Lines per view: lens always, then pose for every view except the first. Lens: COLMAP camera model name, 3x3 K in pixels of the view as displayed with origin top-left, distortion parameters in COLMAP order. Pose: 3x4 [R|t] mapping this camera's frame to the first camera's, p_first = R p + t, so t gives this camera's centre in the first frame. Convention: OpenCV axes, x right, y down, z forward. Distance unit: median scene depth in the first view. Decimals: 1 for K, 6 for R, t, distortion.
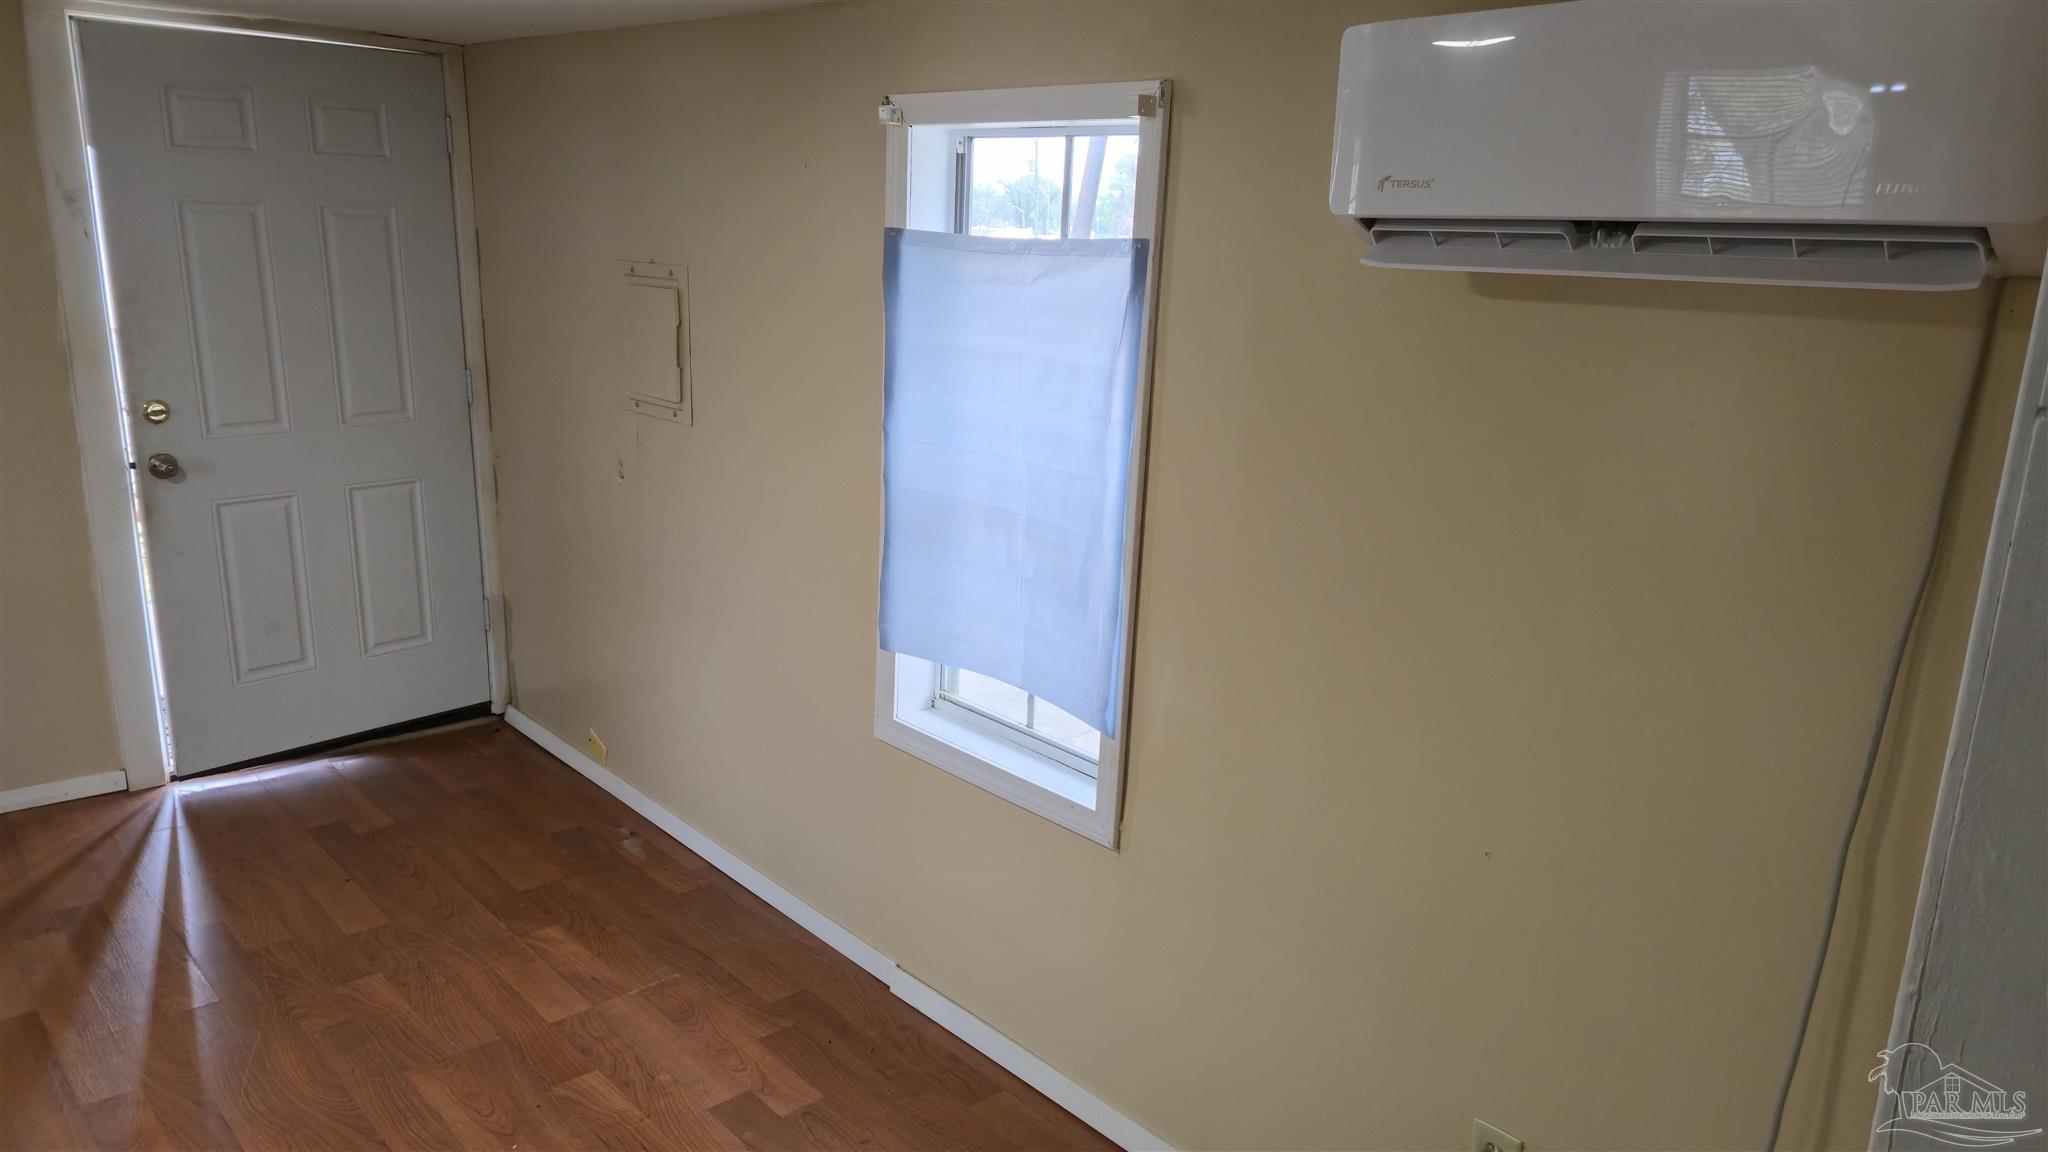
lens RADIAL K [[1375.6, 0, 1017.6], [0, 1375.6, 571.6], [0, 0, 1]] dist [0.070374, -0.054166]
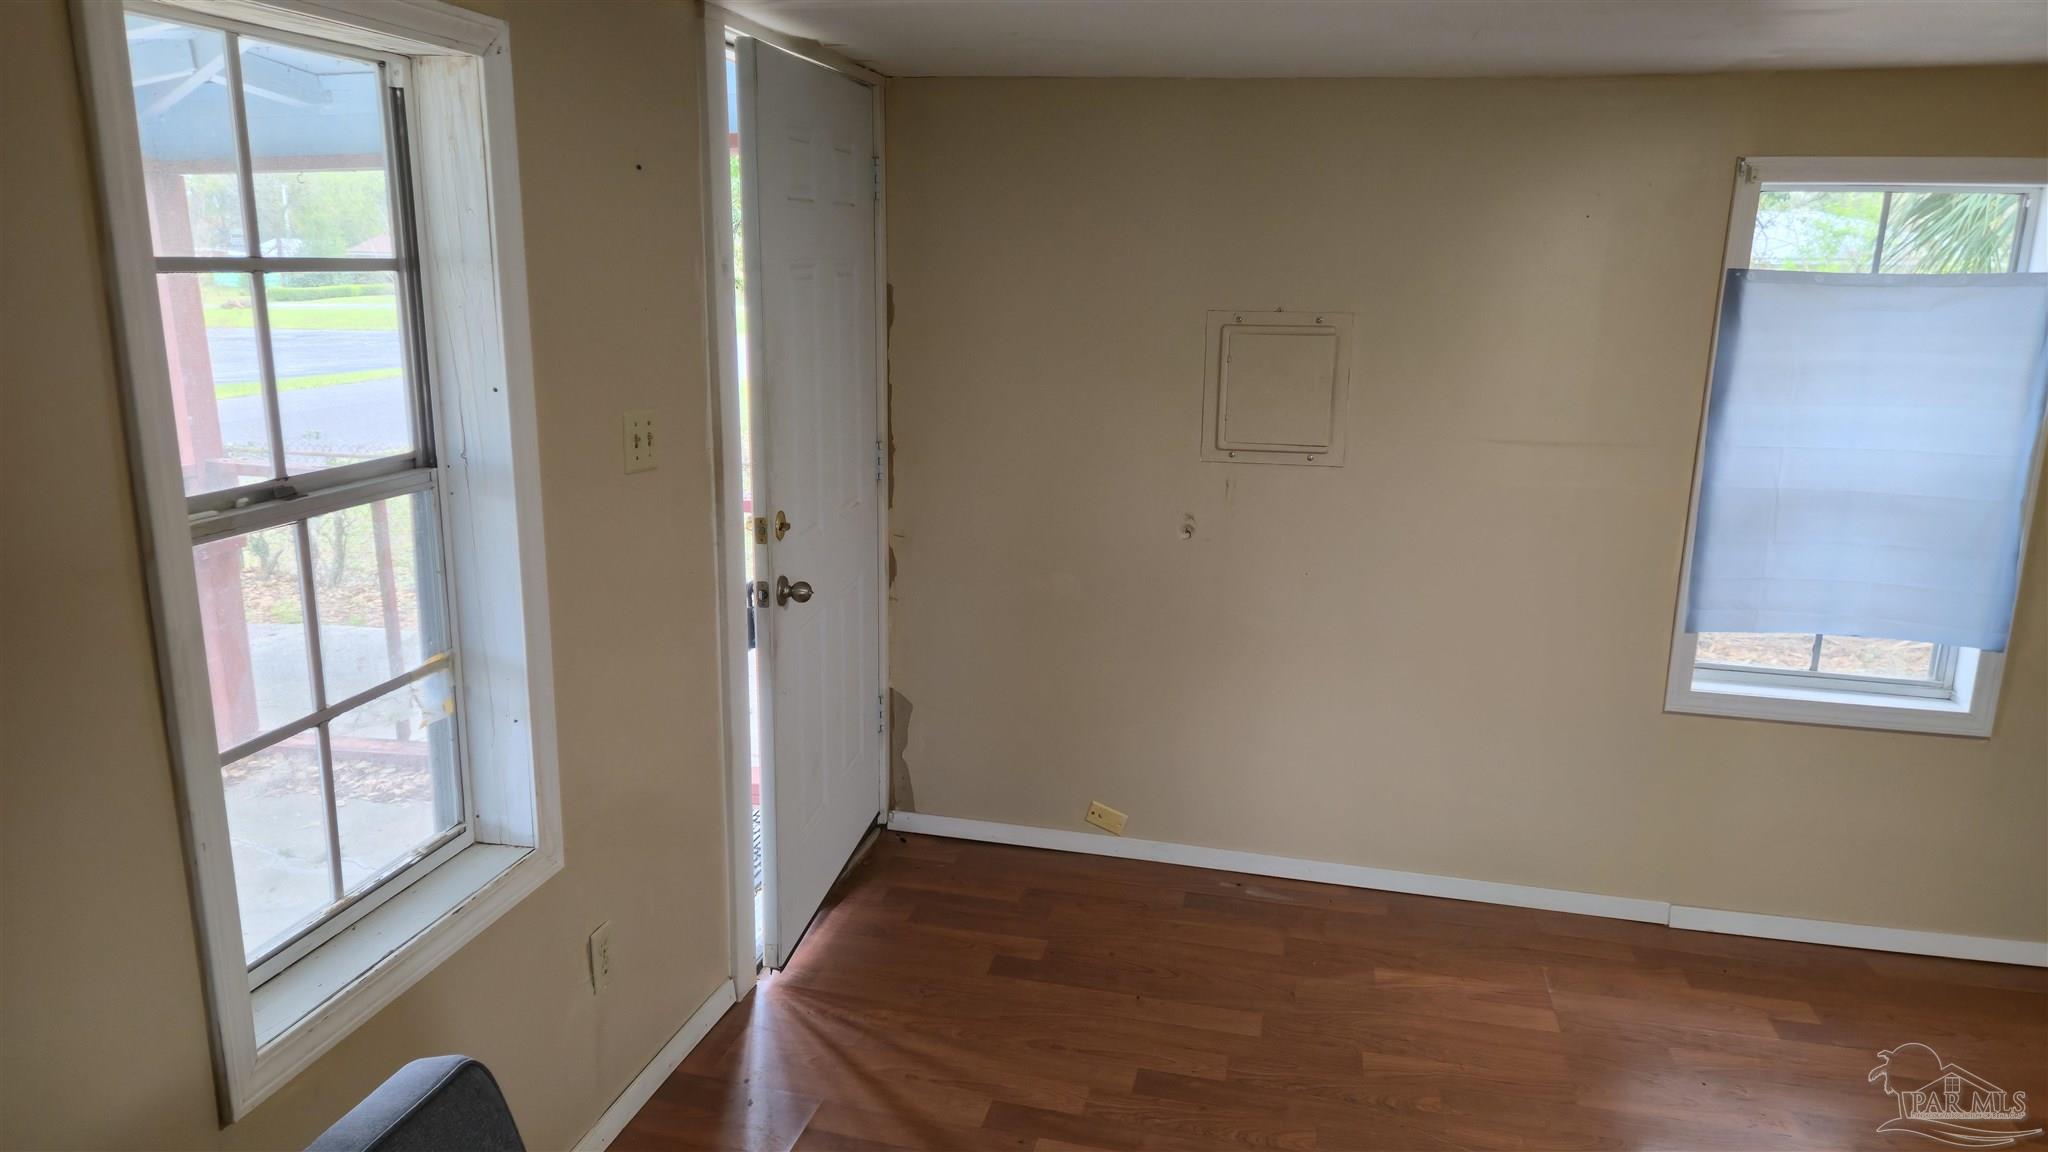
lens RADIAL K [[1377.2, 0, 1027.4], [0, 1377.2, 585.4], [0, 0, 1]] dist [0.040772, -0.002513]
pose [[0.831250, -0.150826, 0.535046, -1.187514], [0.150046, 0.987641, 0.045298, -0.119340], [-0.535265, 0.042628, 0.843608, 0.313016]]
